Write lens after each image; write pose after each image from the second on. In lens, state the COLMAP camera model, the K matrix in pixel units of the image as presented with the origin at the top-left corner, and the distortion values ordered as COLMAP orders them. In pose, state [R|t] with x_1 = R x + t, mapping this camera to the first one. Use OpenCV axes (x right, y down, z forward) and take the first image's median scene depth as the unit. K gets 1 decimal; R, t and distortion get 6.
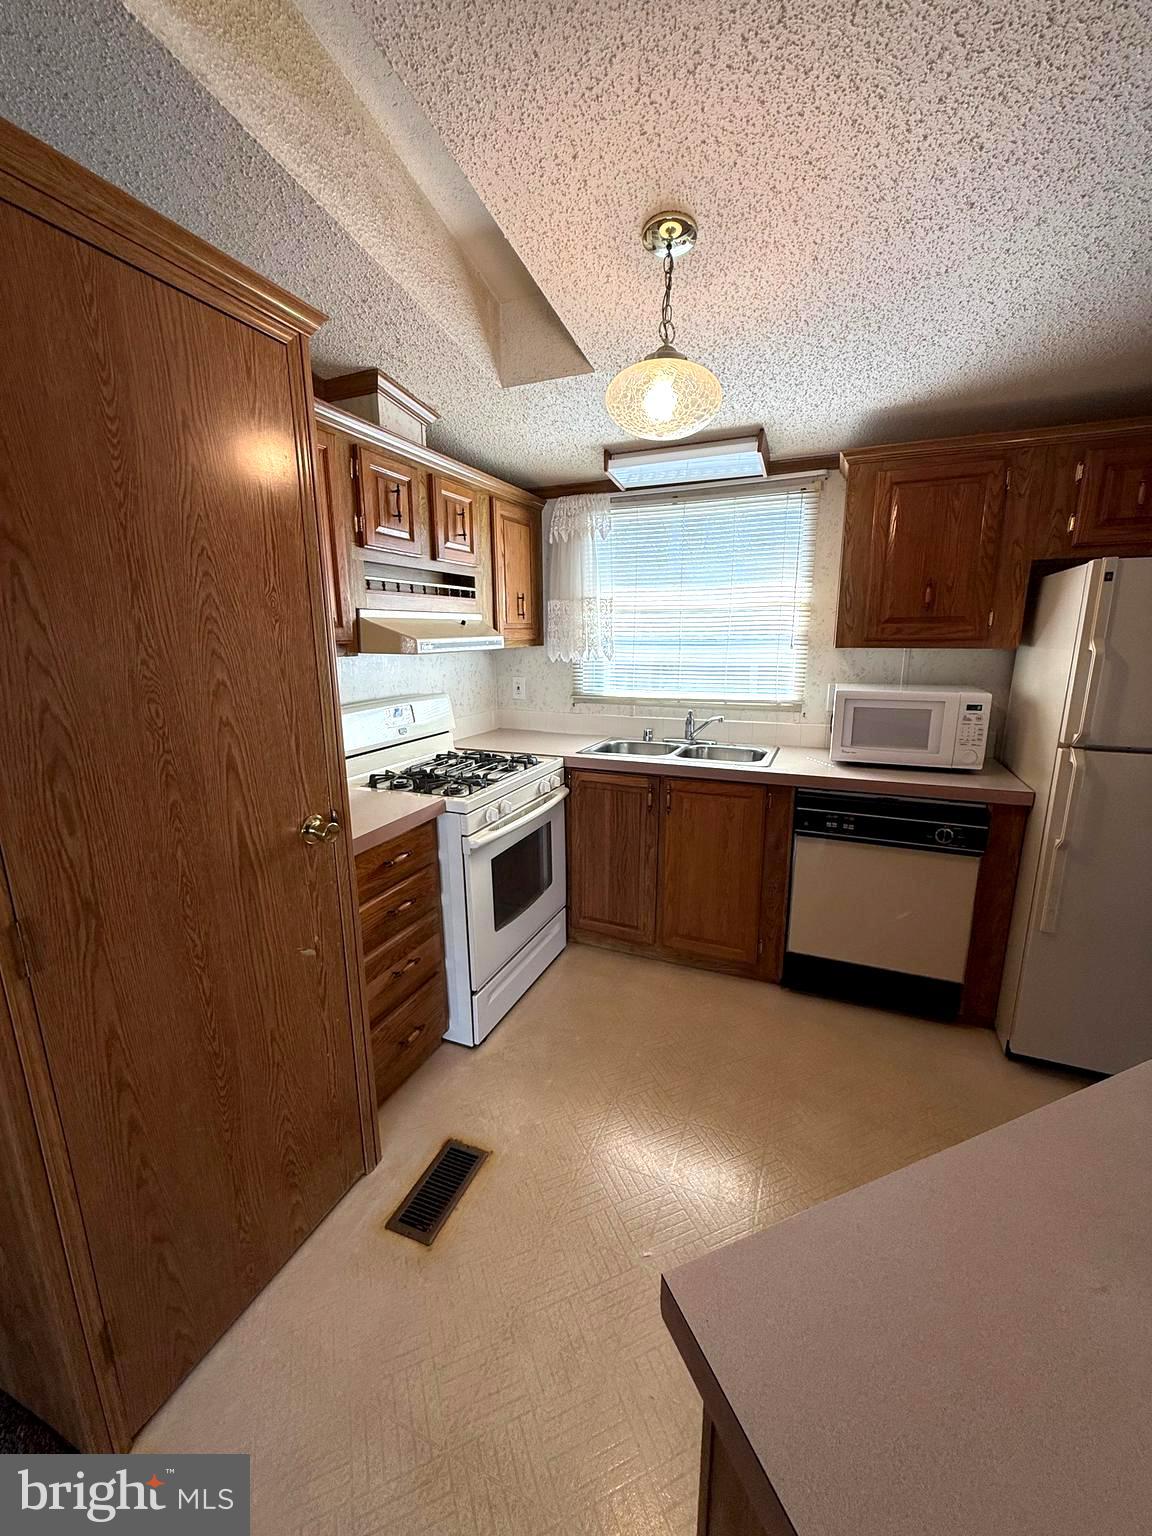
lens RADIAL K [[610.9, 0, 576.5], [0, 610.9, 764.5], [0, 0, 1]] dist [0.000132, 0.000256]
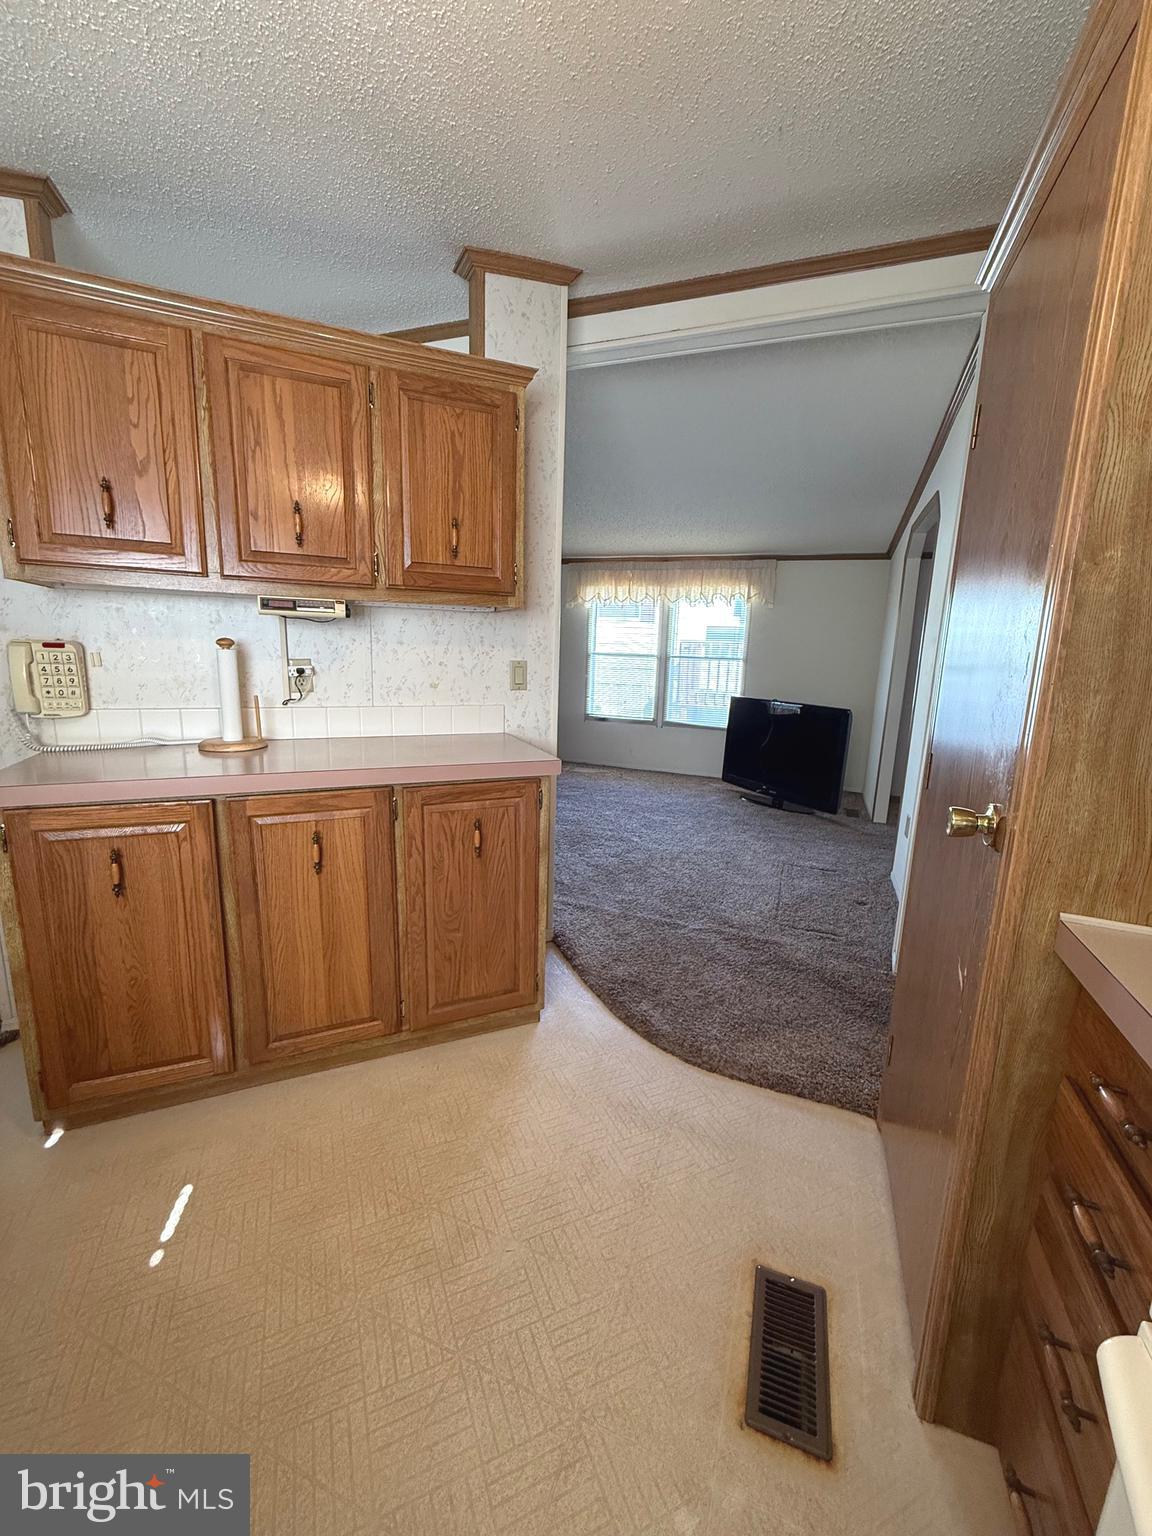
lens RADIAL K [[610.9, 0, 576.5], [0, 610.9, 764.5], [0, 0, 1]] dist [0.000132, 0.000256]
pose [[-0.999237, -0.019194, -0.034016, 0.043256], [-0.031061, 0.918523, 0.394146, -0.138716], [0.023679, 0.394902, -0.918418, 1.020986]]
